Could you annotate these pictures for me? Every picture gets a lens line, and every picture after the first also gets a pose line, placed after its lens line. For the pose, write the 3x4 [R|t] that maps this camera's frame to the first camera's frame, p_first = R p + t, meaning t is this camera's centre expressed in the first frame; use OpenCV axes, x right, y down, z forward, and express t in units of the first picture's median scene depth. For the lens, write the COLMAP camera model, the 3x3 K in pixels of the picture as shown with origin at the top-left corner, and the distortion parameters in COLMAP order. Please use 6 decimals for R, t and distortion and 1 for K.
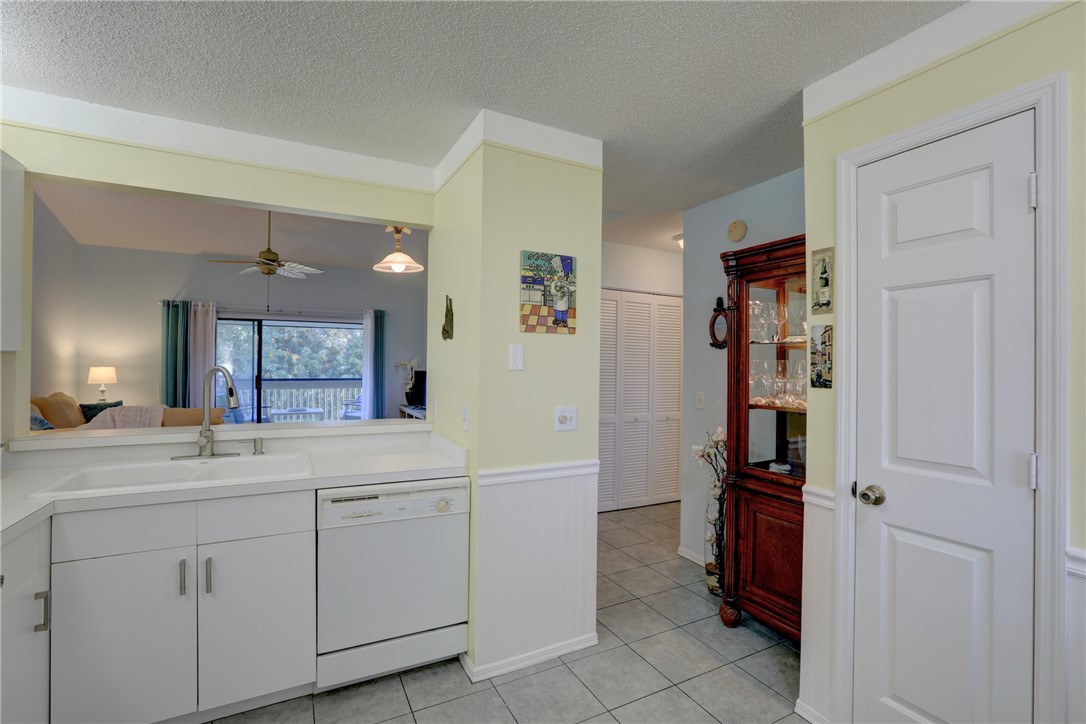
lens RADIAL K [[502.1, 0, 546.3], [0, 502.1, 363.4], [0, 0, 1]] dist [-0.018660, 0.010869]
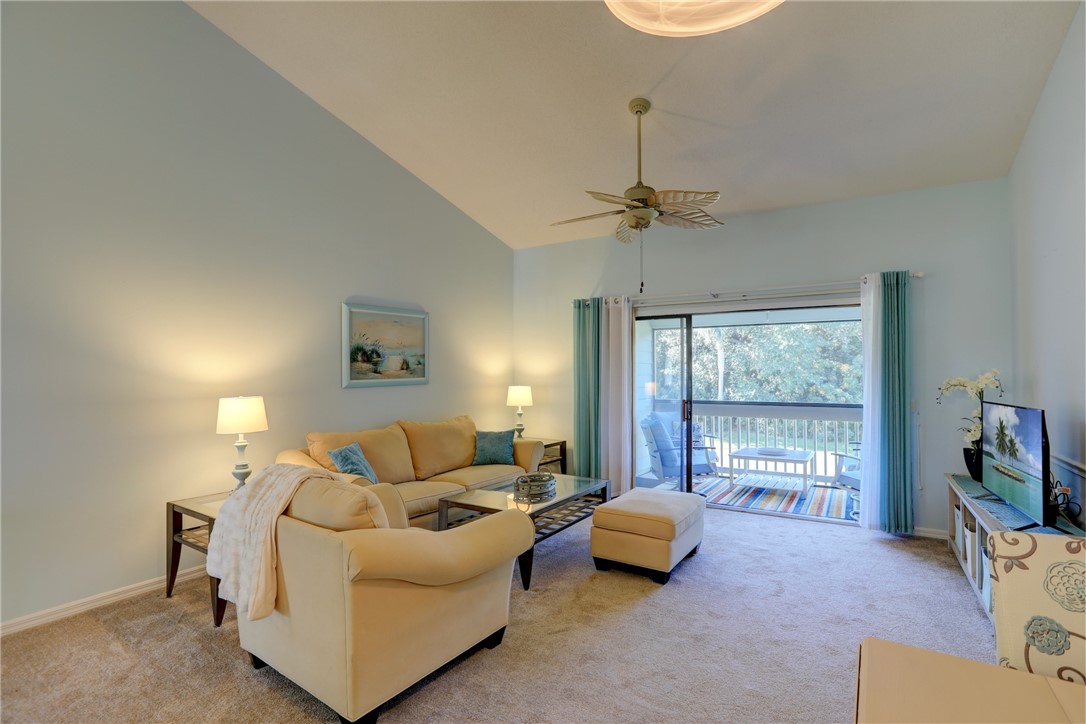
lens RADIAL K [[517.8, 0, 552.6], [0, 517.8, 365.1], [0, 0, 1]] dist [-0.011519, 0.000799]
pose [[0.525512, -0.021448, -0.850516, -0.084022], [0.007009, 0.999757, -0.020881, -0.007891], [0.850757, 0.005012, 0.525535, 0.455054]]
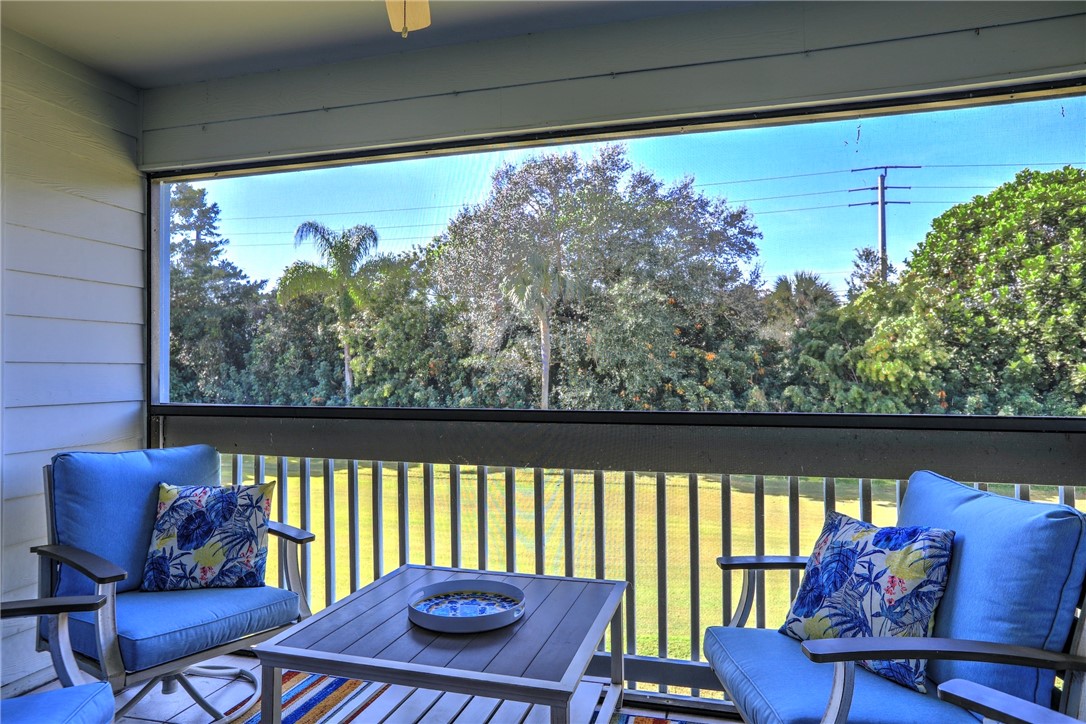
lens RADIAL K [[684.1, 0, 544.3], [0, 684.1, 361.5], [0, 0, 1]] dist [-0.004946, 0.007529]
pose [[0.740998, -0.019220, -0.671232, -0.334032], [0.008688, 0.999781, -0.019037, 0.026061], [0.671451, 0.008274, 0.741003, 0.893420]]
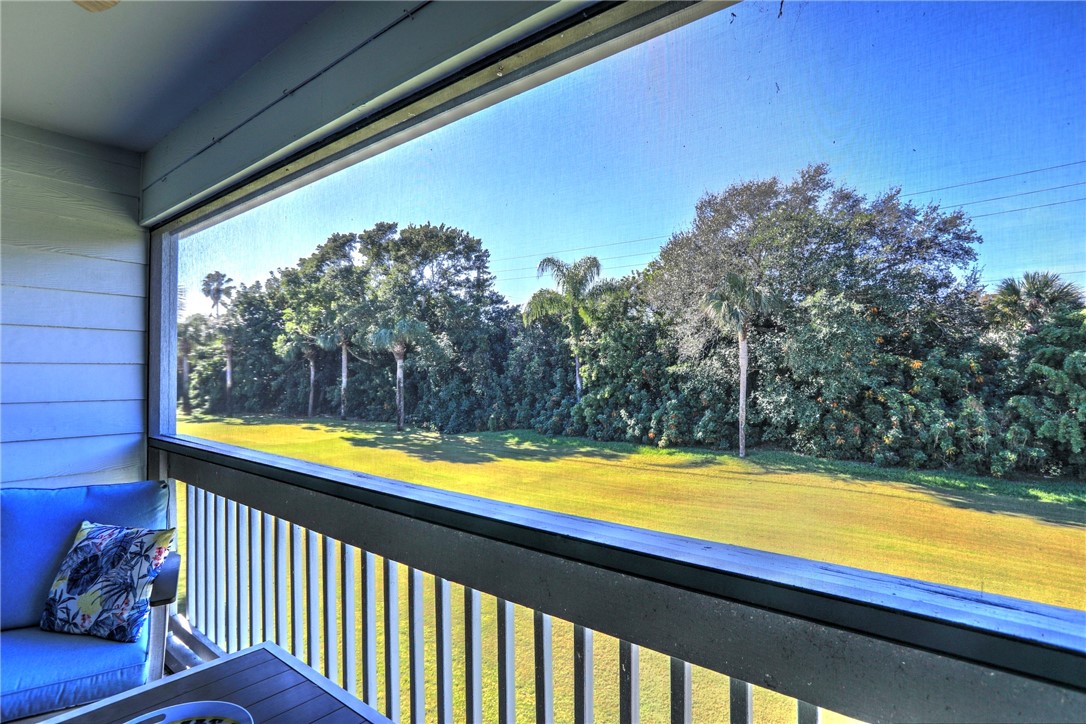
lens RADIAL K [[556.8, 0, 551.3], [0, 556.8, 355.8], [0, 0, 1]] dist [-0.019697, 0.006878]
pose [[0.438228, -0.034262, -0.898211, -0.337913], [0.001608, 0.999302, -0.037334, 0.003339], [0.898863, 0.014917, 0.437977, 1.111532]]
